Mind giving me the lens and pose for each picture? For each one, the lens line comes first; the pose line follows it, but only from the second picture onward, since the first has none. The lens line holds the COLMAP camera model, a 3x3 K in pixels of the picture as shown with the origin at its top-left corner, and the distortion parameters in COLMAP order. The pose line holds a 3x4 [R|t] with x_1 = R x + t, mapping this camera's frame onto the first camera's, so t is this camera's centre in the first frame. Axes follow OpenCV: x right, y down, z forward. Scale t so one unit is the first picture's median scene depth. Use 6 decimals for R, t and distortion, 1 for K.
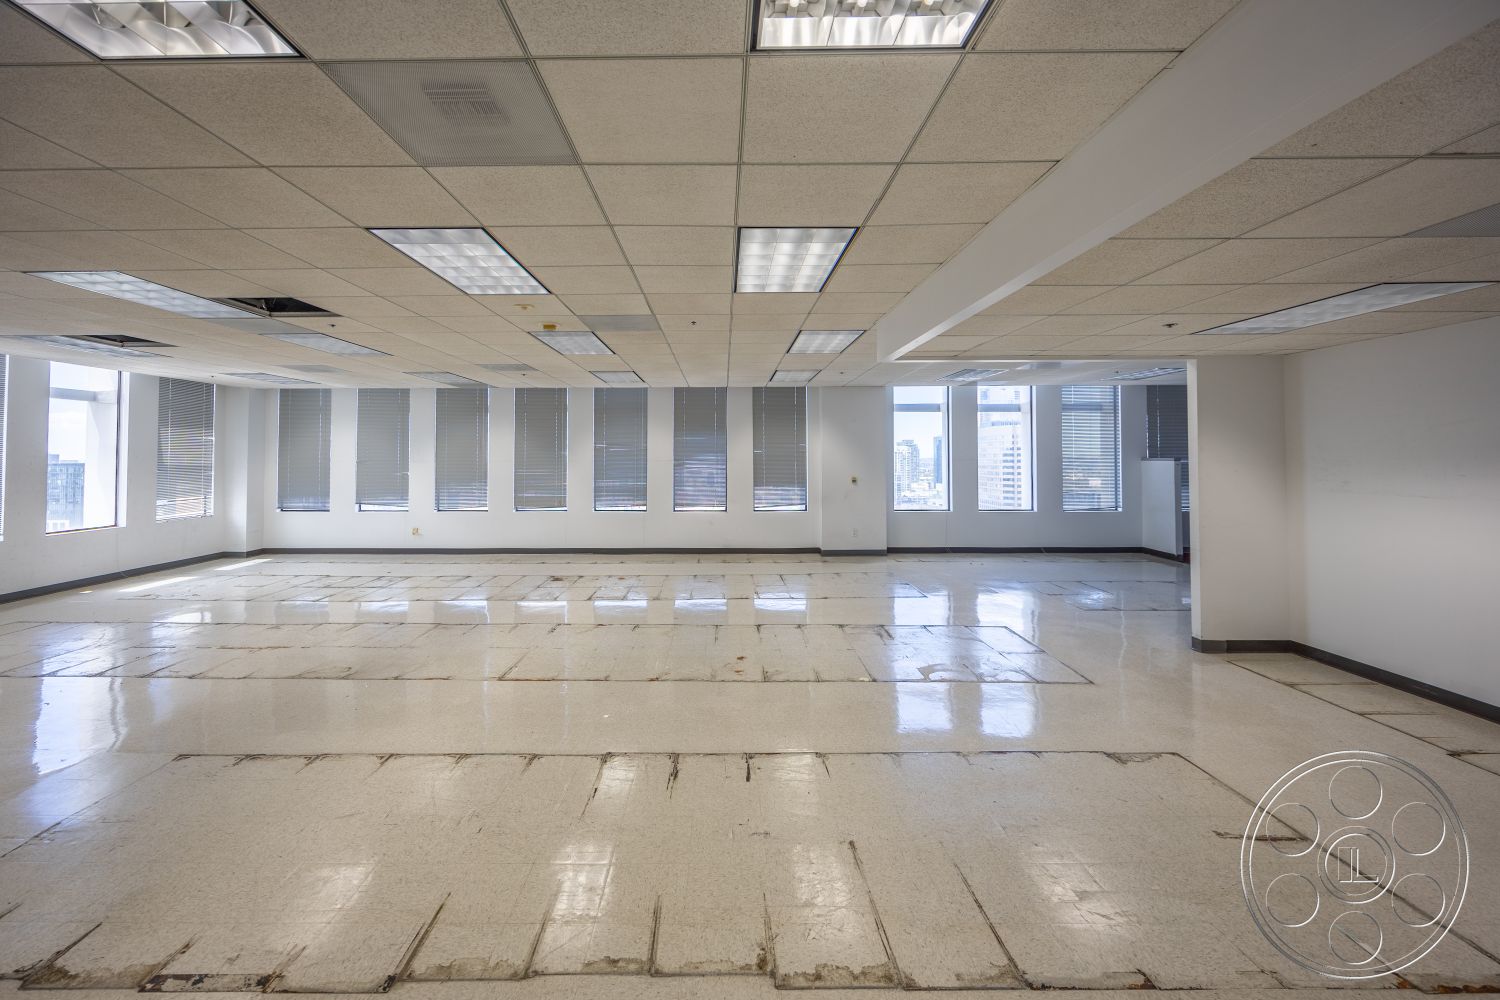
lens RADIAL K [[603.3, 0, 724.9], [0, 603.3, 440.6], [0, 0, 1]] dist [-0.002314, 0.000189]
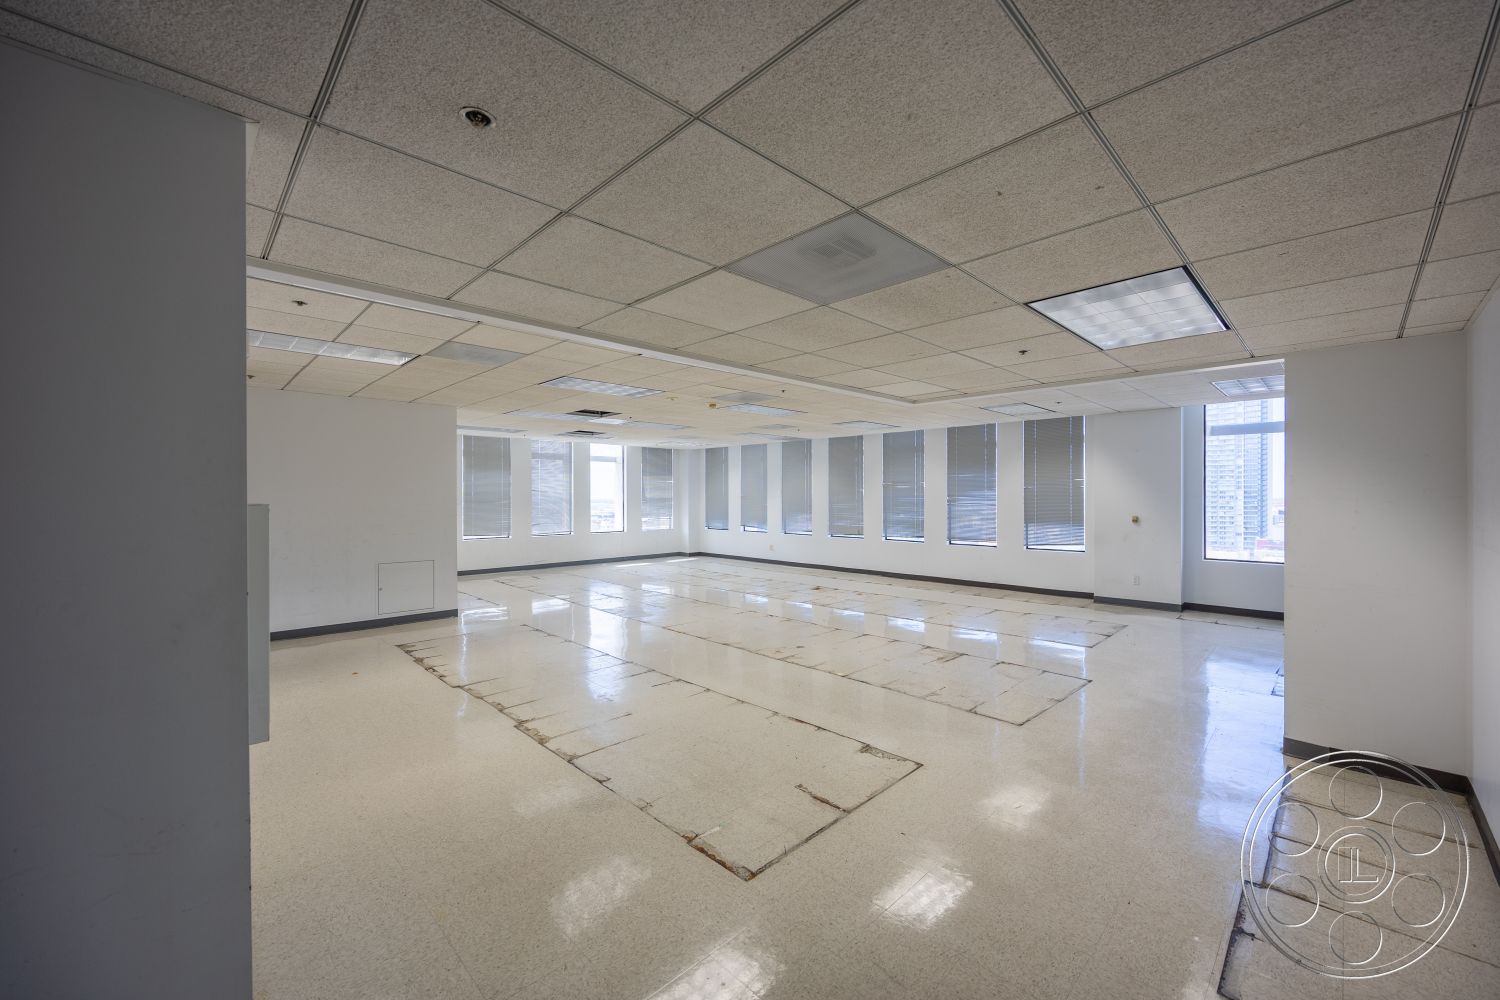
lens RADIAL K [[603.3, 0, 761.3], [0, 603.3, 499.8], [0, 0, 1]] dist [-0.002314, 0.000189]
pose [[0.707808, 0.007290, -0.706367, 0.442523], [0.018759, 0.999400, 0.029111, 0.001862], [0.706155, -0.033856, 0.707247, 0.015353]]
